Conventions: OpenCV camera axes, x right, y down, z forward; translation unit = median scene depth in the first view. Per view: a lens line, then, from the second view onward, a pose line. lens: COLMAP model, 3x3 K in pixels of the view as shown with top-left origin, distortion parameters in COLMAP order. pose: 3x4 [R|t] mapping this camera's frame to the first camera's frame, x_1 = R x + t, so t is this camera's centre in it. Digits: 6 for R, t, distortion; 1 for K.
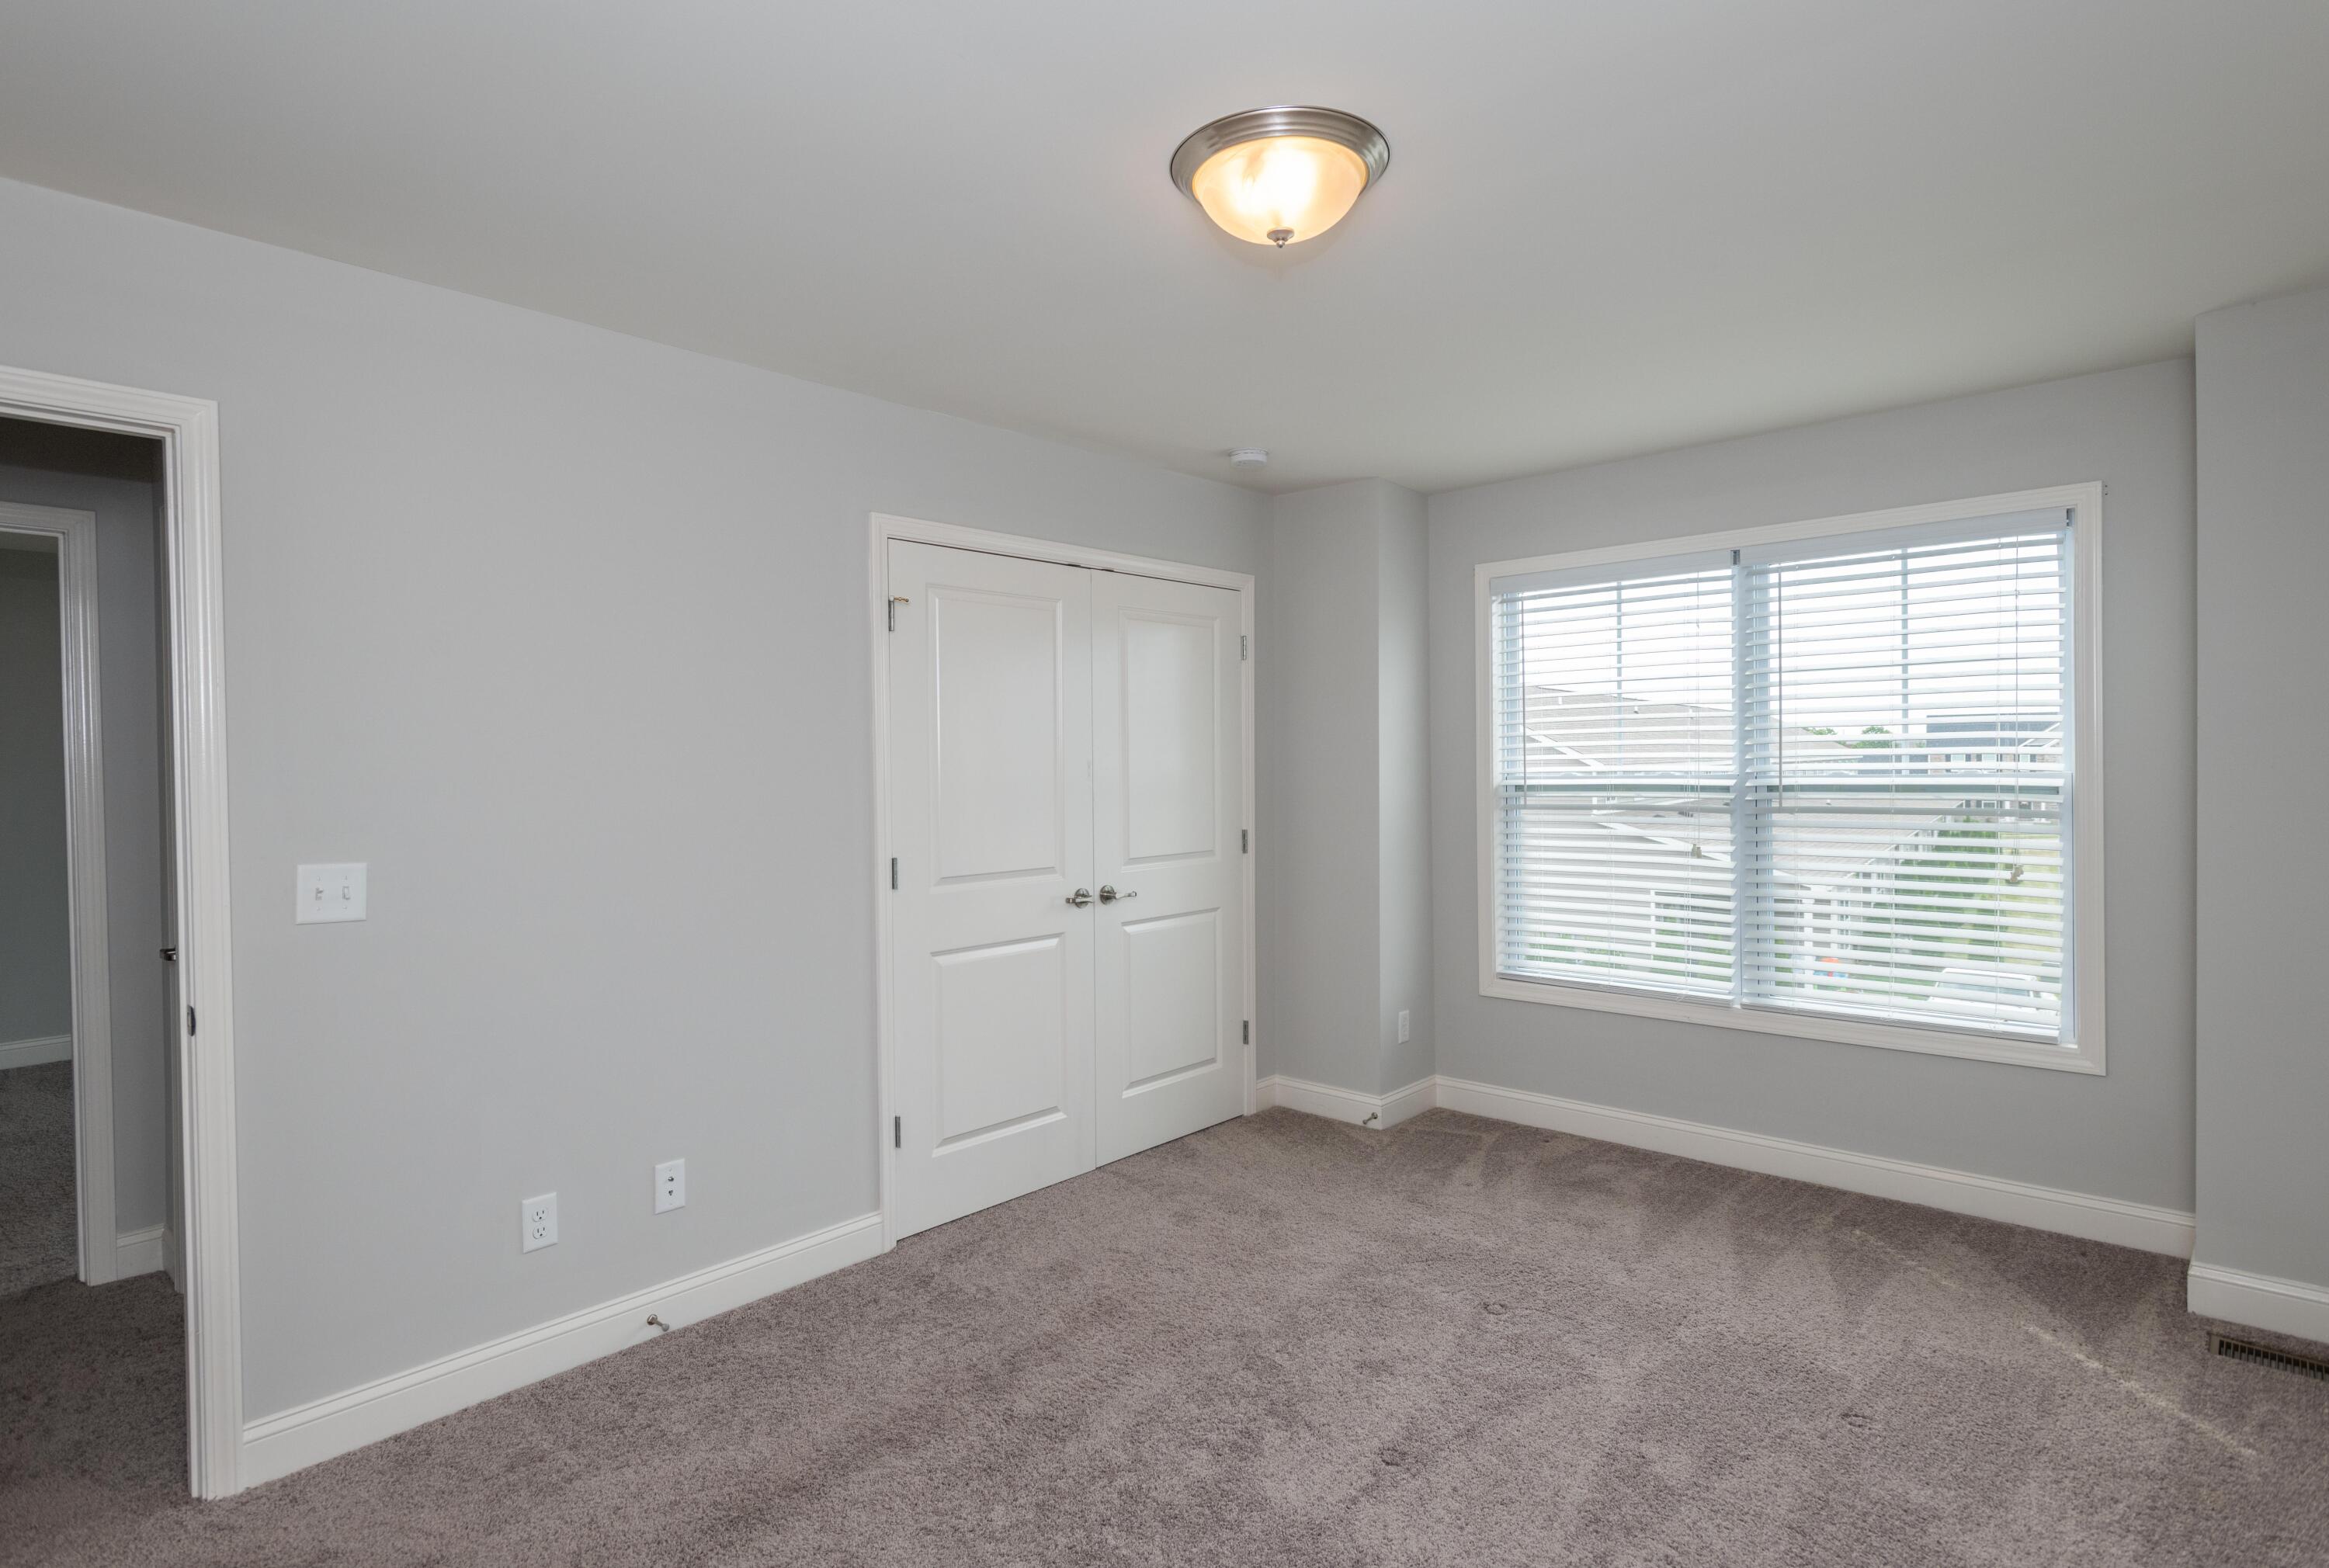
lens RADIAL K [[1269.7, 0, 1164.5], [0, 1269.7, 784.0], [0, 0, 1]] dist [0.001852, -0.000187]
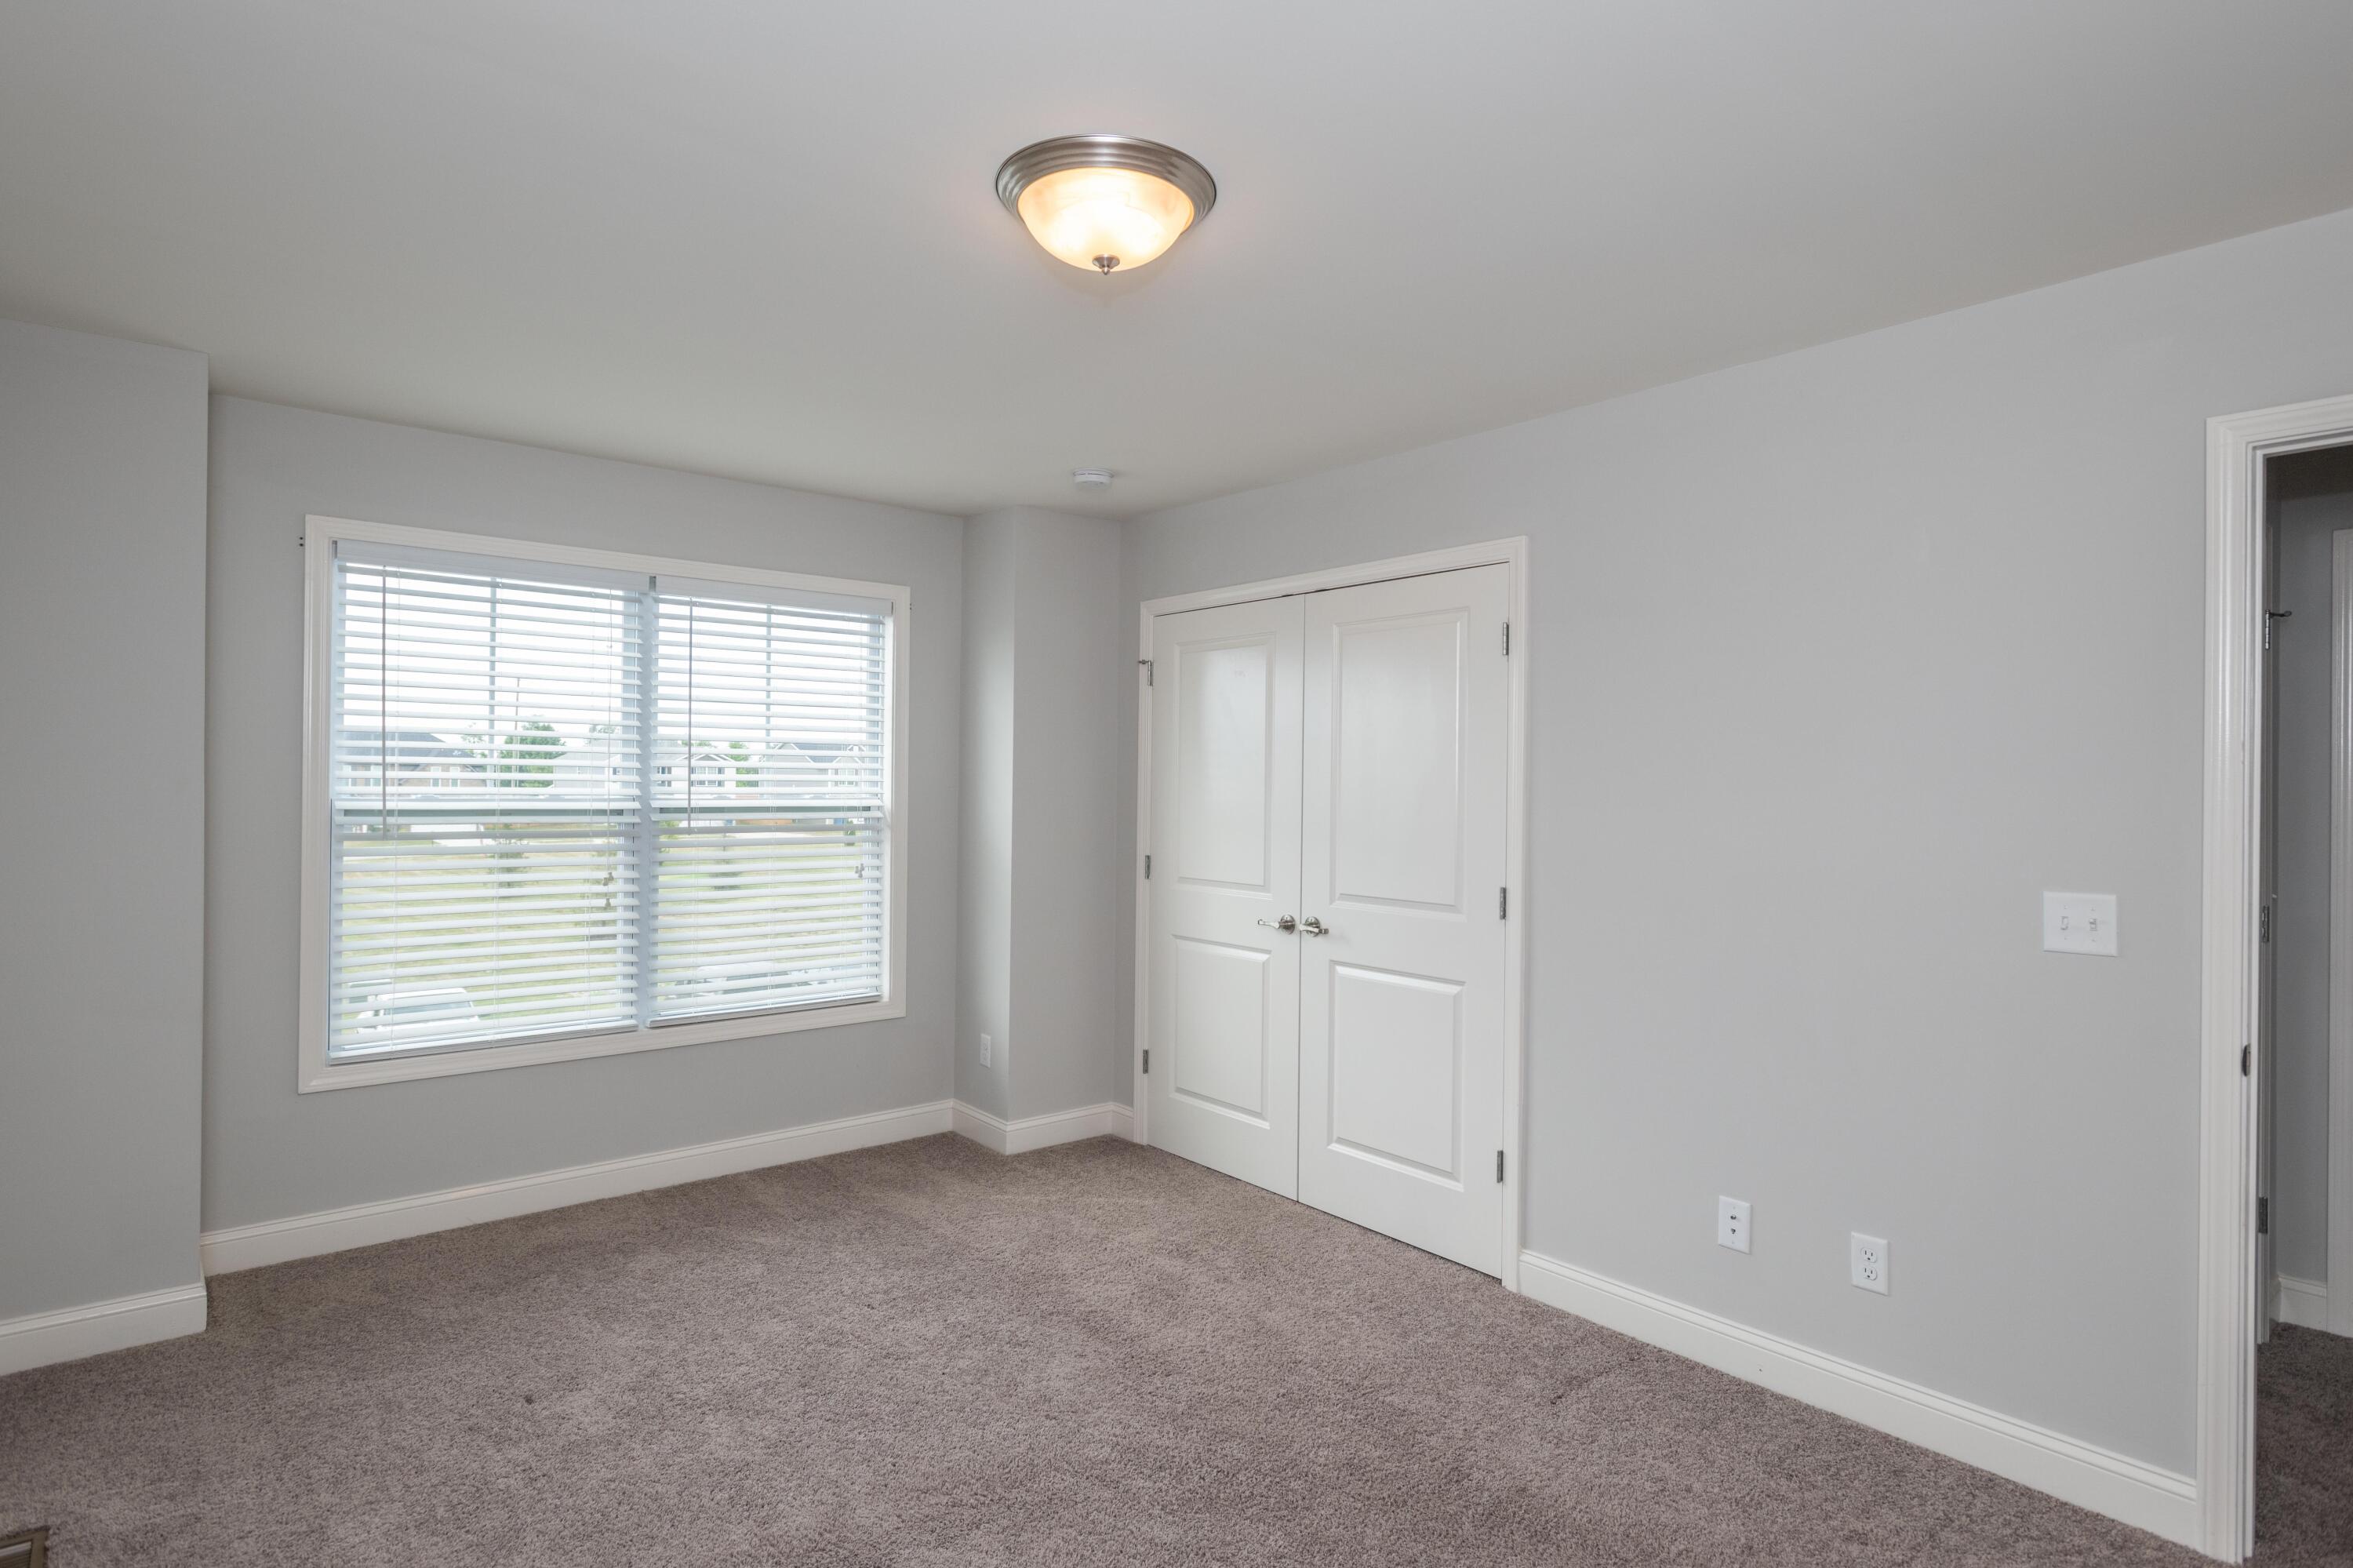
lens RADIAL K [[1235.6, 0, 1176.5], [0, 1235.6, 784.0], [0, 0, 1]] dist [0.018876, 0.000349]
pose [[0.150973, 0.008744, 0.988499, -0.474139], [0.009003, 0.999907, -0.010220, -0.004625], [-0.988497, 0.010442, 0.150880, 0.442623]]
